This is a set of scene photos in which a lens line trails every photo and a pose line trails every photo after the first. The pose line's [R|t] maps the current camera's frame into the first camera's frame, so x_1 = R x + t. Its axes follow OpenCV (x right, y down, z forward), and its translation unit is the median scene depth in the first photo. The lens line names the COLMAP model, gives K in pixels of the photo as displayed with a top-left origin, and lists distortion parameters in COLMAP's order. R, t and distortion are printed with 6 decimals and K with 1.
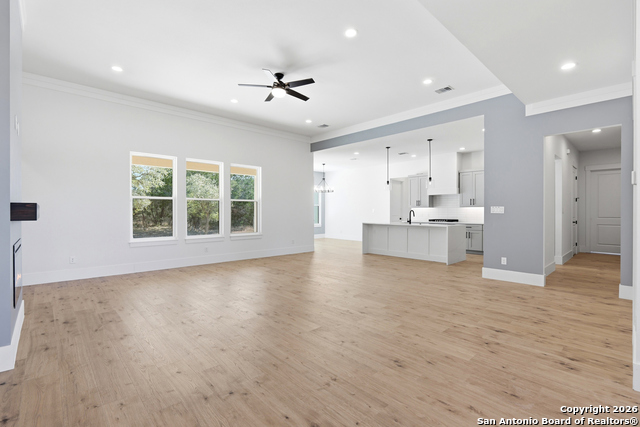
lens RADIAL K [[297.6, 0, 320.0], [0, 297.6, 213.5], [0, 0, 1]] dist [-0.001551, -0.000233]
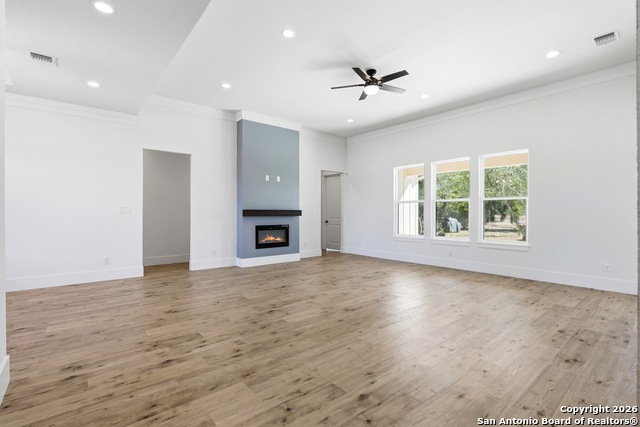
lens RADIAL K [[297.6, 0, 320.0], [0, 297.6, 213.5], [0, 0, 1]] dist [-0.001551, -0.000233]
pose [[-0.060752, 0.001126, -0.998152, 1.096655], [-0.004780, 0.999988, 0.001419, -0.004149], [0.998141, 0.004857, -0.060746, 1.162163]]
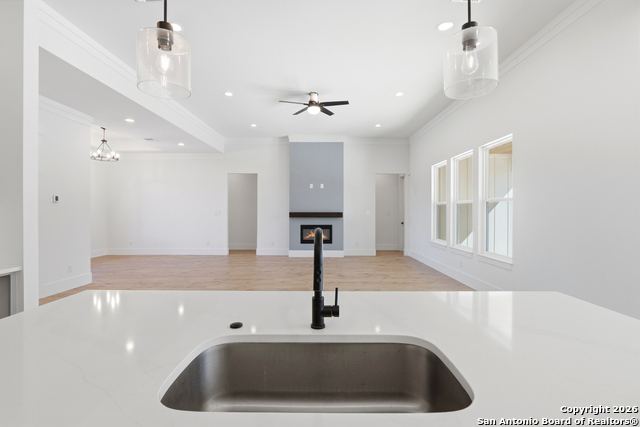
lens RADIAL K [[297.6, 0, 320.0], [0, 297.6, 213.5], [0, 0, 1]] dist [-0.001551, -0.000233]
pose [[-0.685976, 0.003612, -0.727615, 0.864459], [-0.004421, 0.999949, 0.009131, -0.034769], [0.727611, 0.009481, -0.685925, 2.319926]]
